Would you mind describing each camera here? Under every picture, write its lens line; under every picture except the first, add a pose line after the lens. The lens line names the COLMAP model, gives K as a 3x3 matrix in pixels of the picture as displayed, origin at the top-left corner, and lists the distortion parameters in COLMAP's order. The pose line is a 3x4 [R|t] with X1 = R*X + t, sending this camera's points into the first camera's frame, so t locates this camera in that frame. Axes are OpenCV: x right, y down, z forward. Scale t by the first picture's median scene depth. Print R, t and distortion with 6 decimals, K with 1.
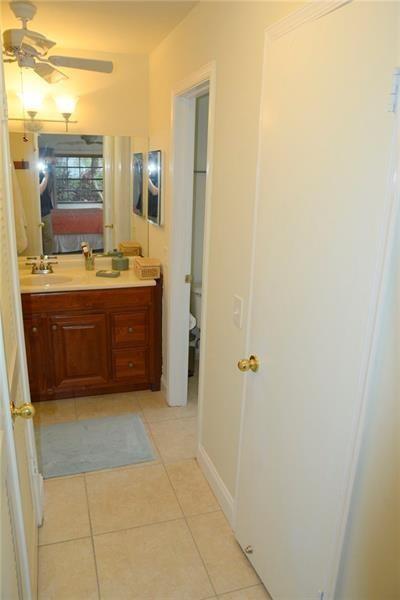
lens RADIAL K [[448.3, 0, 199.7], [0, 448.3, 299.8], [0, 0, 1]] dist [-0.096057, 0.071838]
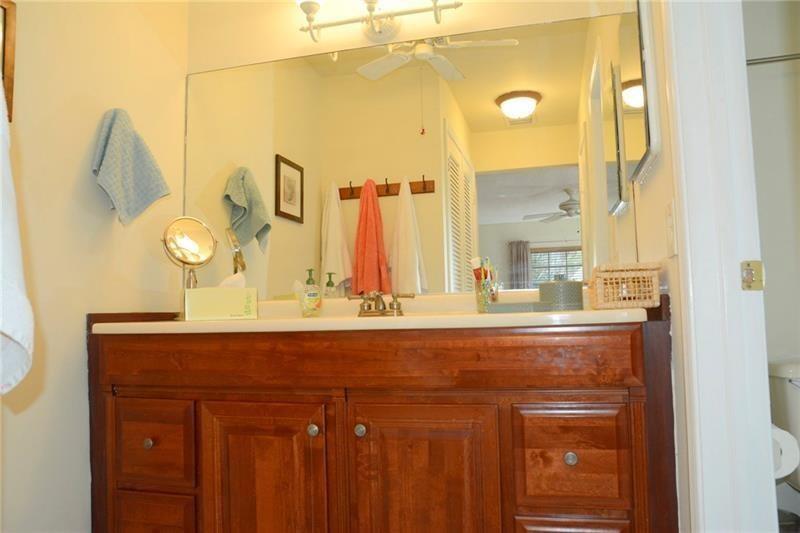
lens RADIAL K [[597.7, 0, 398.9], [0, 597.7, 267.0], [0, 0, 1]] dist [-0.096057, 0.071838]
pose [[0.841151, -0.097492, -0.531941, -0.016375], [-0.098958, 0.939261, -0.328626, 0.089354], [0.531670, 0.329064, 0.780413, 0.543152]]
